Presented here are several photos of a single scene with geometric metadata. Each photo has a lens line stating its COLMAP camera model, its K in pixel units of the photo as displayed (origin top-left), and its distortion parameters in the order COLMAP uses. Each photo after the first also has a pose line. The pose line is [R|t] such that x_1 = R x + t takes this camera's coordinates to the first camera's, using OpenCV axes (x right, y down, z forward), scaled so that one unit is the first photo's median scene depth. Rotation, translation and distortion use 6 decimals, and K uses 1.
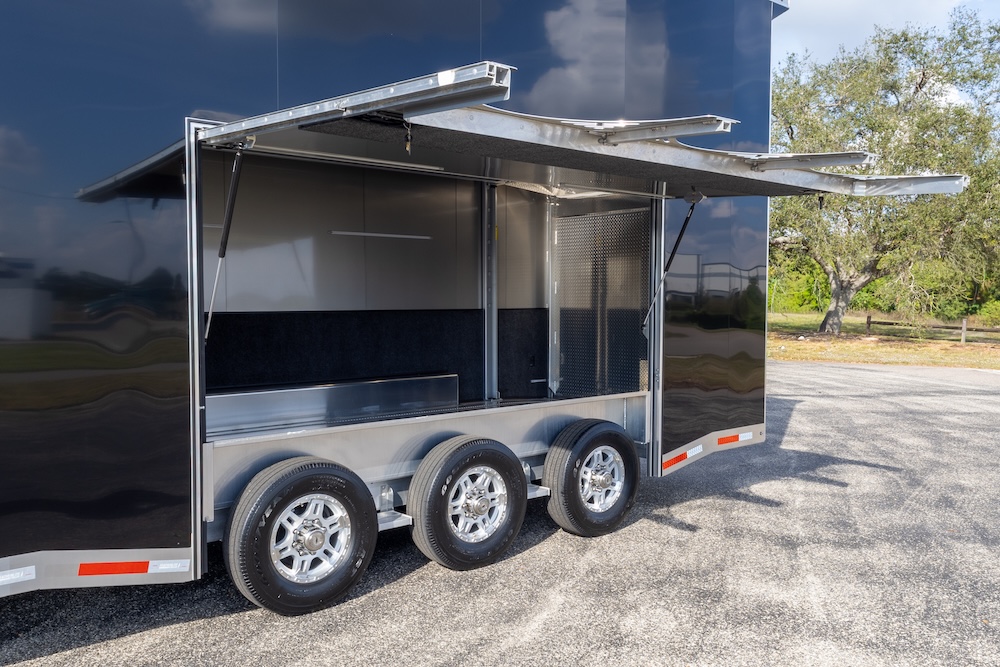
lens RADIAL K [[852.3, 0, 525.4], [0, 852.3, 336.1], [0, 0, 1]] dist [0.006550, 0.001295]
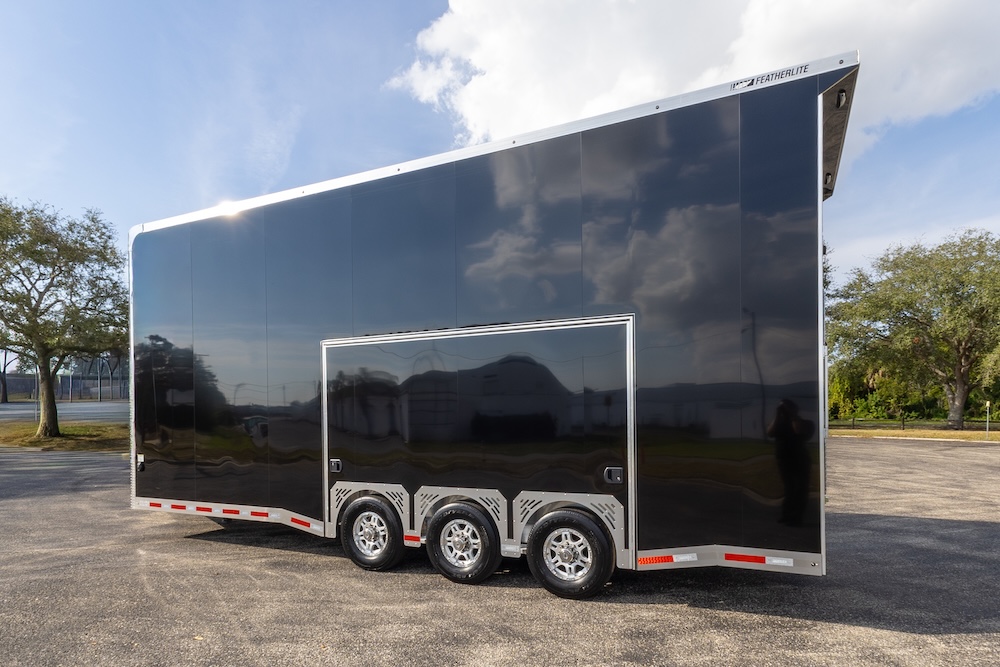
lens RADIAL K [[569.9, 0, 510.5], [0, 569.9, 417.1], [0, 0, 1]] dist [0.003176, 0.001468]
pose [[0.379514, -0.005782, -0.925168, 0.940952], [-0.032557, 0.999278, -0.019600, -0.020223], [0.924613, 0.037559, 0.379051, 0.653640]]
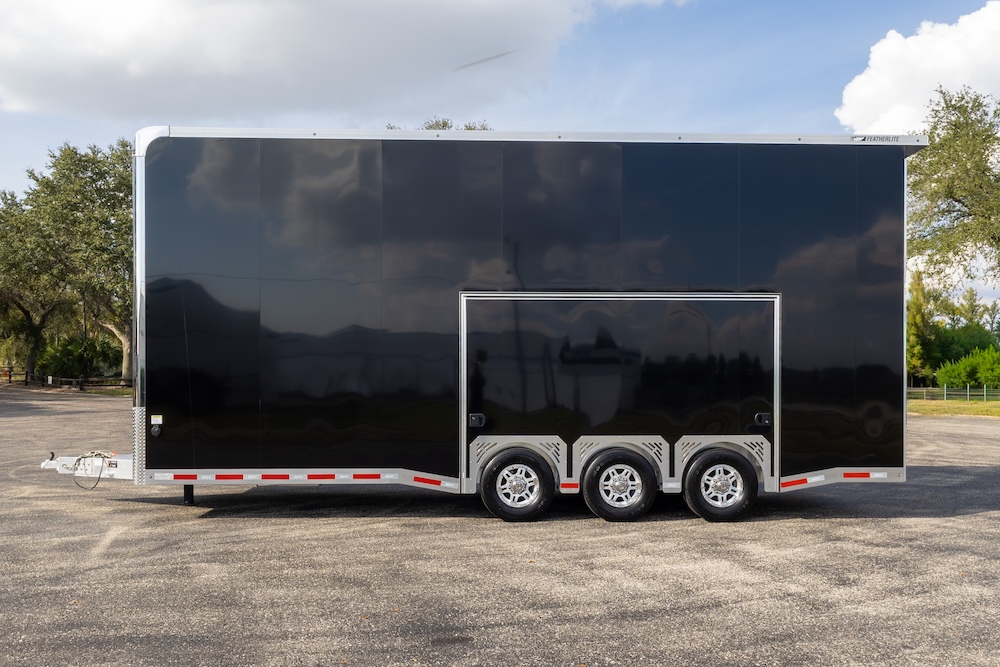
lens RADIAL K [[879.0, 0, 499.2], [0, 879.0, 372.5], [0, 0, 1]] dist [0.005278, 0.000487]
pose [[0.764537, -0.002316, -0.644576, 0.902932], [-0.029961, 0.998785, -0.039125, 0.040029], [0.643883, 0.049224, 0.763538, -0.552455]]
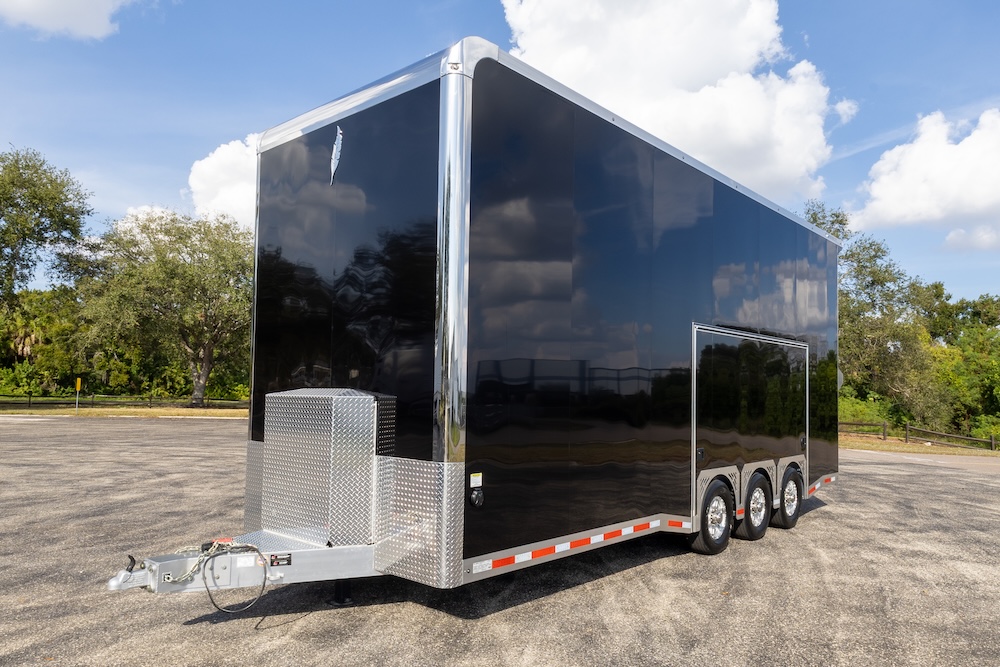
lens RADIAL K [[700.6, 0, 496.1], [0, 700.6, 355.5], [0, 0, 1]] dist [0.010017, -0.000125]
pose [[0.994661, 0.018095, 0.101602, -0.806936], [-0.007854, 0.994925, -0.100311, 0.016082], [-0.102901, 0.098977, 0.989755, -0.567653]]
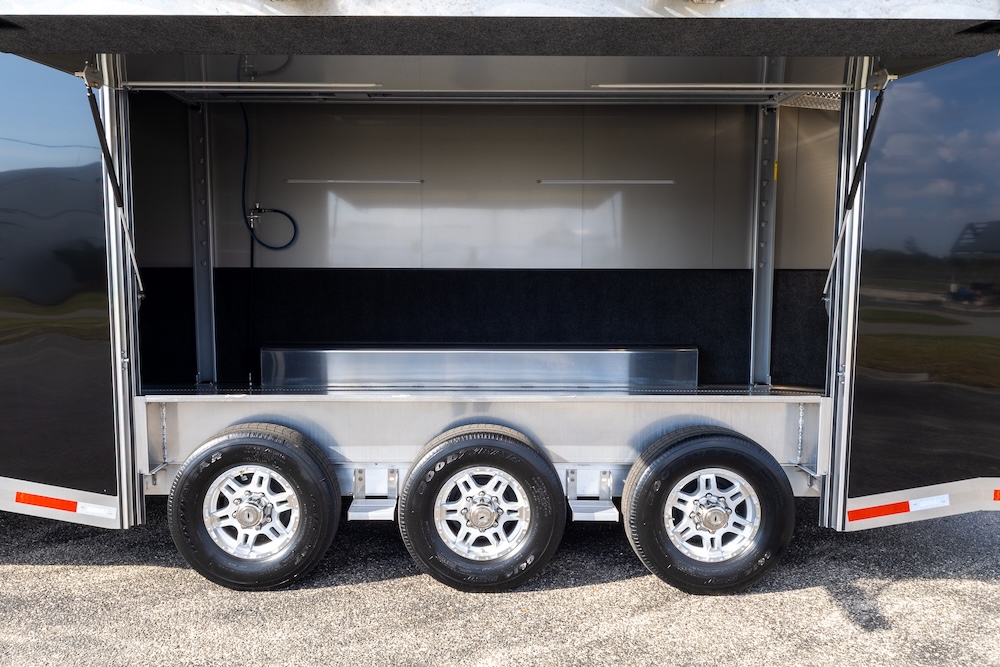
lens RADIAL K [[808.7, 0, 467.9], [0, 808.7, 333.9], [0, 0, 1]] dist [0.015798, 0.000022]
pose [[0.743680, 0.063846, -0.665480, 0.410147], [-0.033391, 0.997734, 0.058408, -0.011507], [0.667701, -0.021216, 0.744127, 0.424235]]
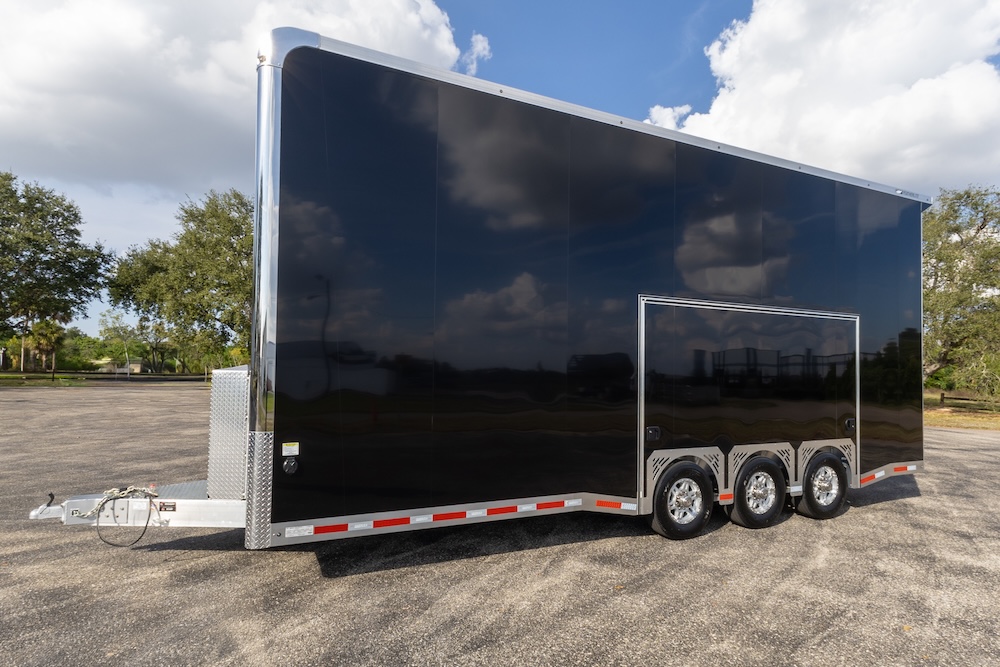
lens RADIAL K [[523.7, 0, 484.7], [0, 523.7, 354.1], [0, 0, 1]] dist [0.015386, -0.000393]
pose [[0.952987, -0.000096, -0.303012, -0.268856], [-0.025390, 0.996458, -0.080168, 0.006971], [0.301947, 0.084093, 0.949609, -0.265111]]
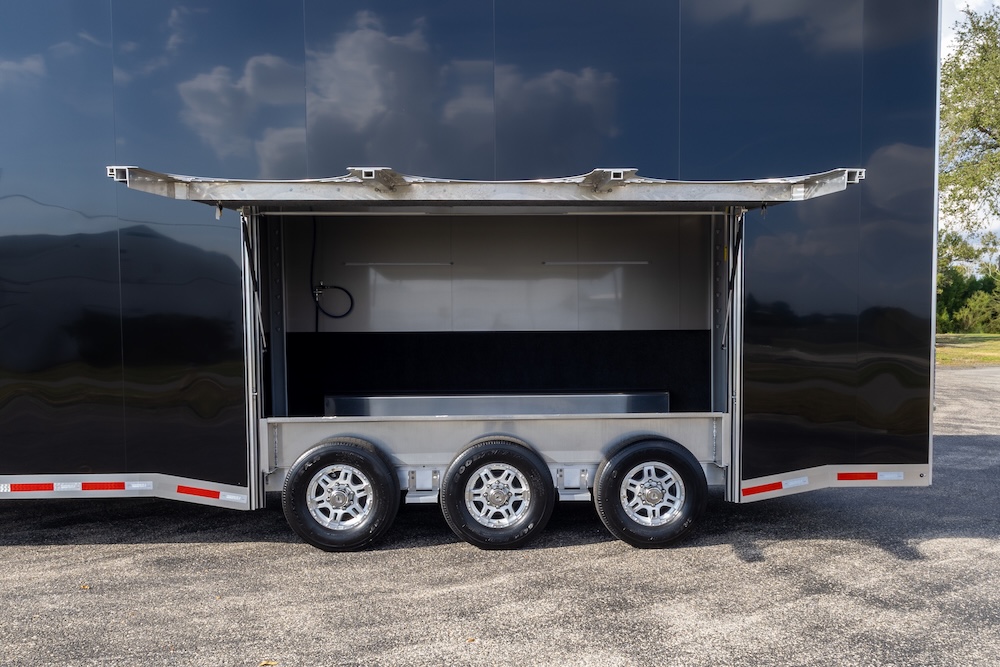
lens RADIAL K [[864.3, 0, 528.9], [0, 864.3, 365.8], [0, 0, 1]] dist [0.011792, -0.003029]
pose [[0.769185, 0.025572, -0.638515, 0.704004], [-0.023038, 0.999659, 0.012282, 0.004921], [0.638611, 0.005262, 0.769511, 0.115626]]
